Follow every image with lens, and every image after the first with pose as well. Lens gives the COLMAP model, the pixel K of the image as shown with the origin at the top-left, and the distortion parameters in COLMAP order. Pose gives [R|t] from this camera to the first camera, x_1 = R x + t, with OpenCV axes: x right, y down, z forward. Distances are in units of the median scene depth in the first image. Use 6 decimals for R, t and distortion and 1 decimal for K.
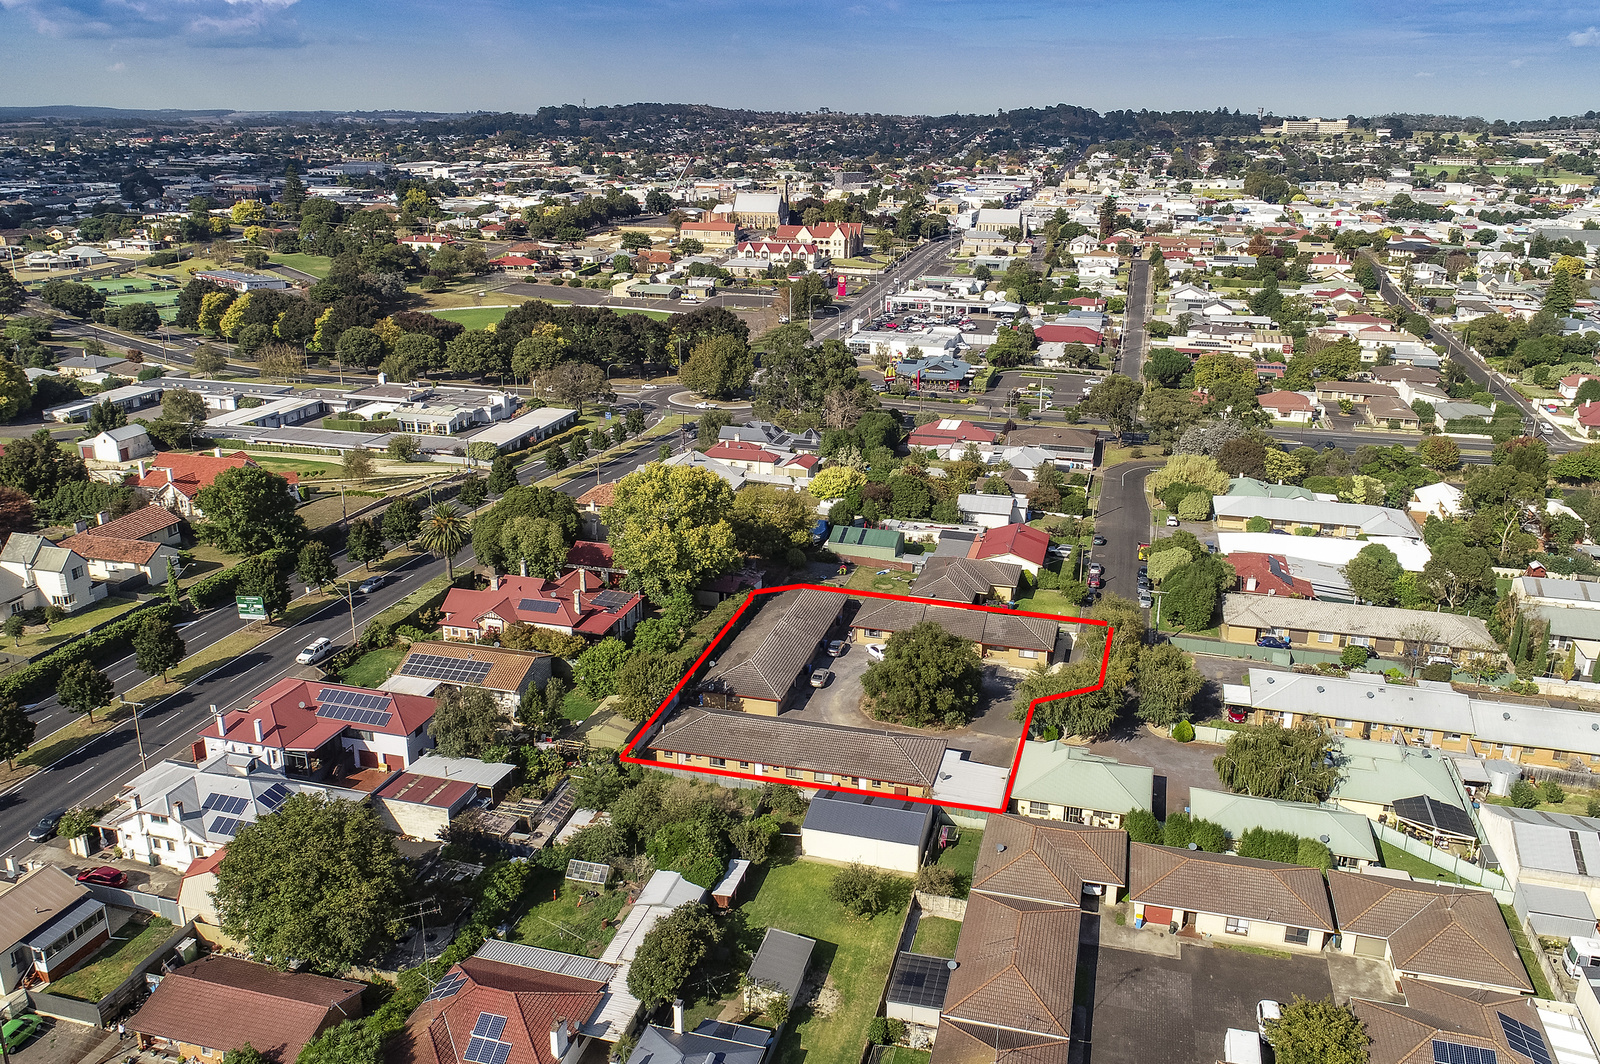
lens RADIAL K [[1261.5, 0, 800.0], [0, 1261.5, 532.0], [0, 0, 1]] dist [-0.001648, -0.000337]
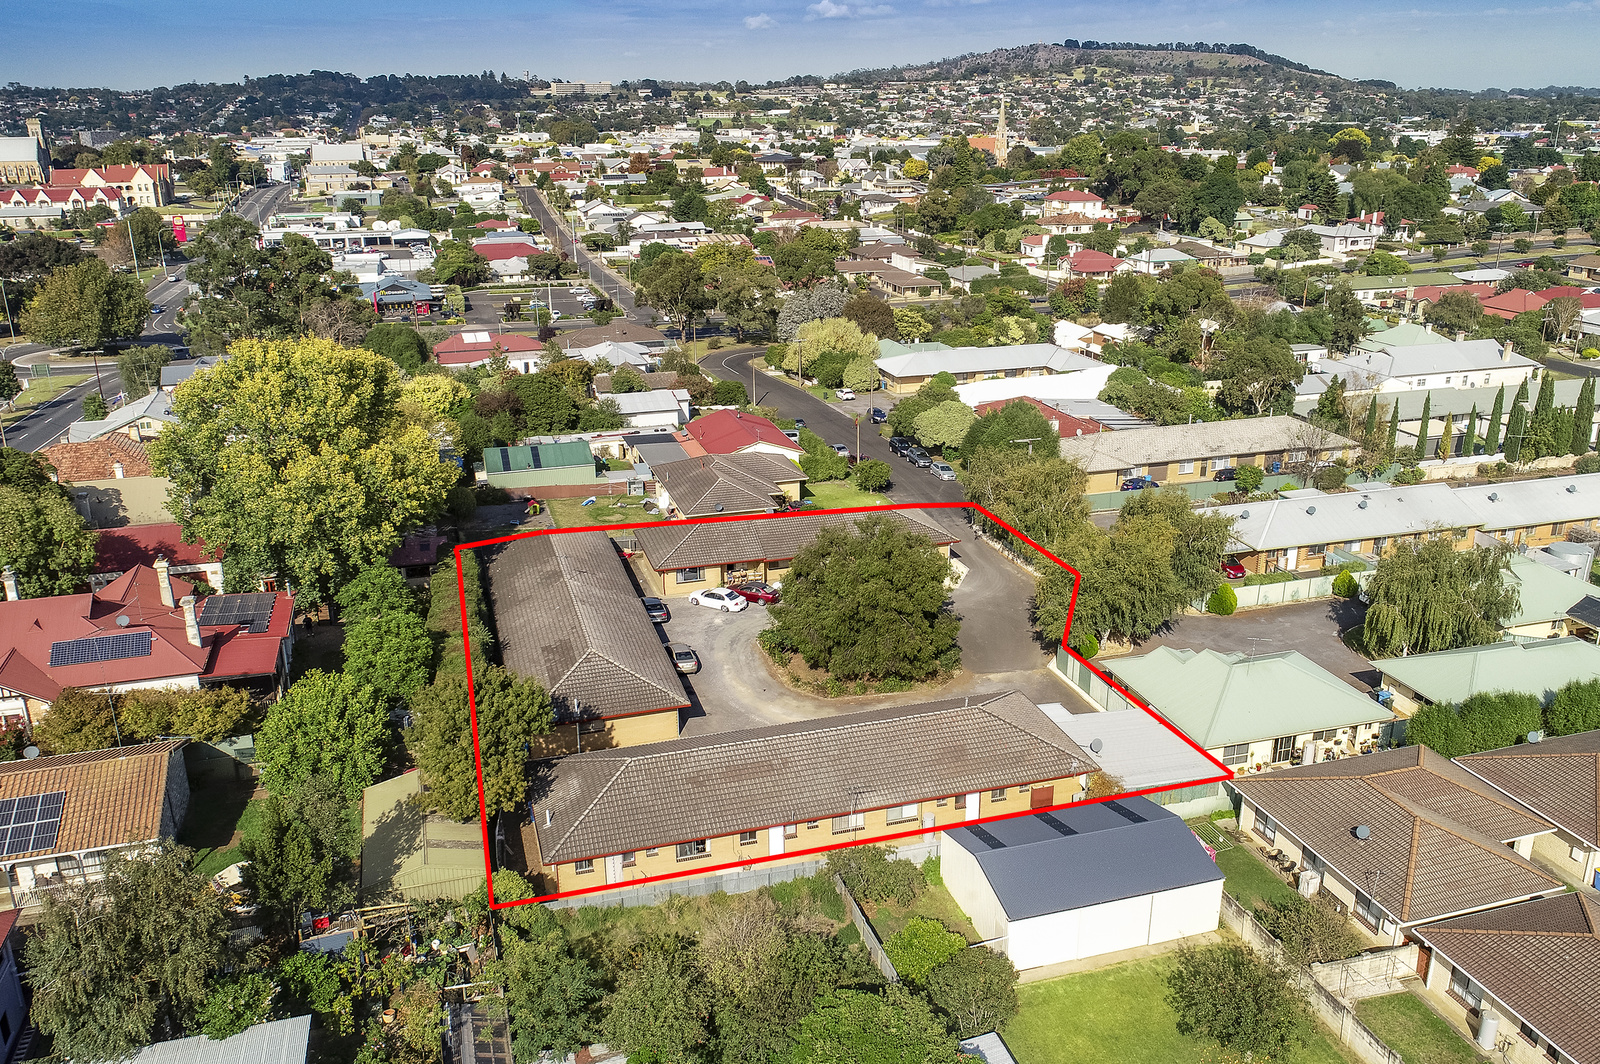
lens RADIAL K [[1261.5, 0, 800.0], [0, 1261.5, 532.0], [0, 0, 1]] dist [-0.001648, -0.000337]
pose [[0.847594, -0.185531, 0.497155, -0.202482], [0.179615, 0.981893, 0.060204, 0.033038], [-0.499323, 0.038268, 0.865570, 0.450175]]
